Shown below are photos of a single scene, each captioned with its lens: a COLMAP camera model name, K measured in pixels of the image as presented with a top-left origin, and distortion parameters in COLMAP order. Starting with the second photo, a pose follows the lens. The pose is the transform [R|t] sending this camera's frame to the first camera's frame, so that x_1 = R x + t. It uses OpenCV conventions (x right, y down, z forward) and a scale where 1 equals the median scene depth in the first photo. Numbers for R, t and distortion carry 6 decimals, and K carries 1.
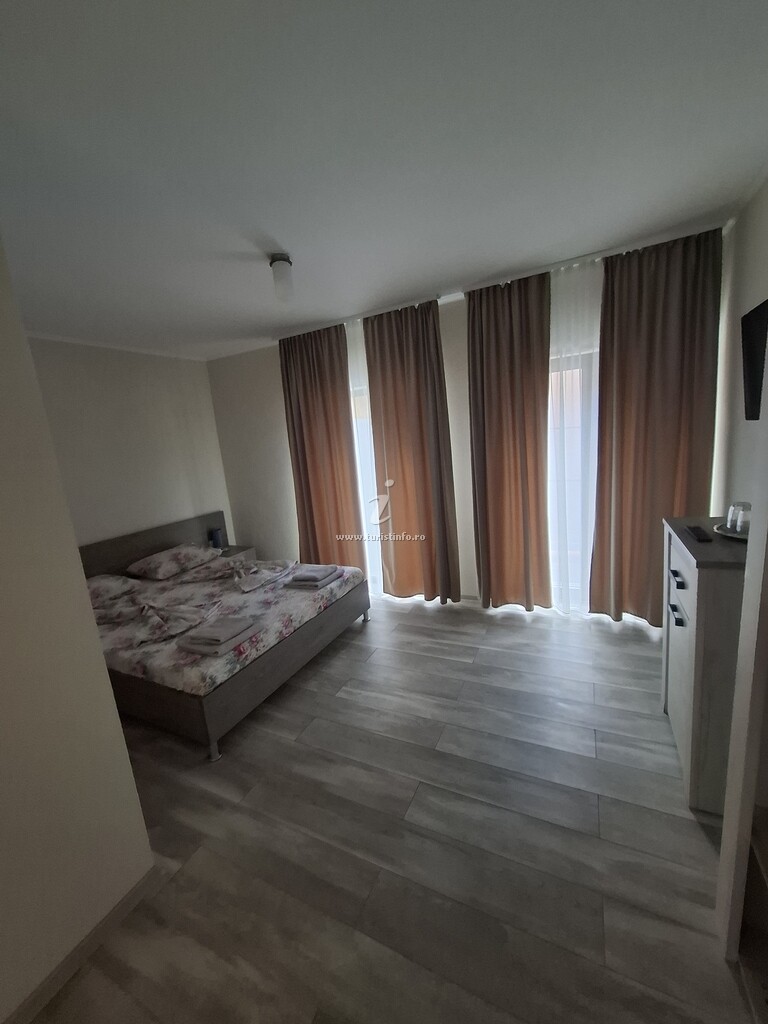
lens RADIAL K [[408.2, 0, 378.7], [0, 408.2, 512.9], [0, 0, 1]] dist [0.042473, 0.000089]
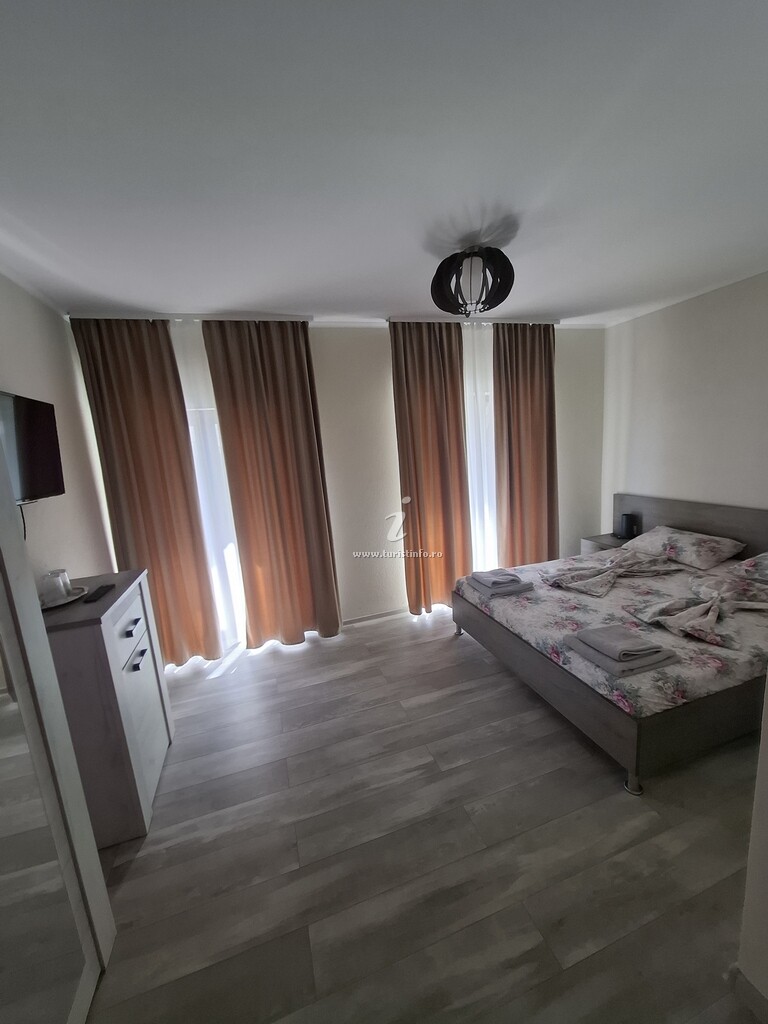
lens RADIAL K [[408.2, 0, 378.7], [0, 408.2, 512.9], [0, 0, 1]] dist [0.042473, 0.000089]
pose [[0.728113, -0.079694, 0.680809, -0.739720], [0.144644, 0.988717, -0.038957, -0.007076], [-0.670023, 0.126840, 0.731424, 0.380770]]
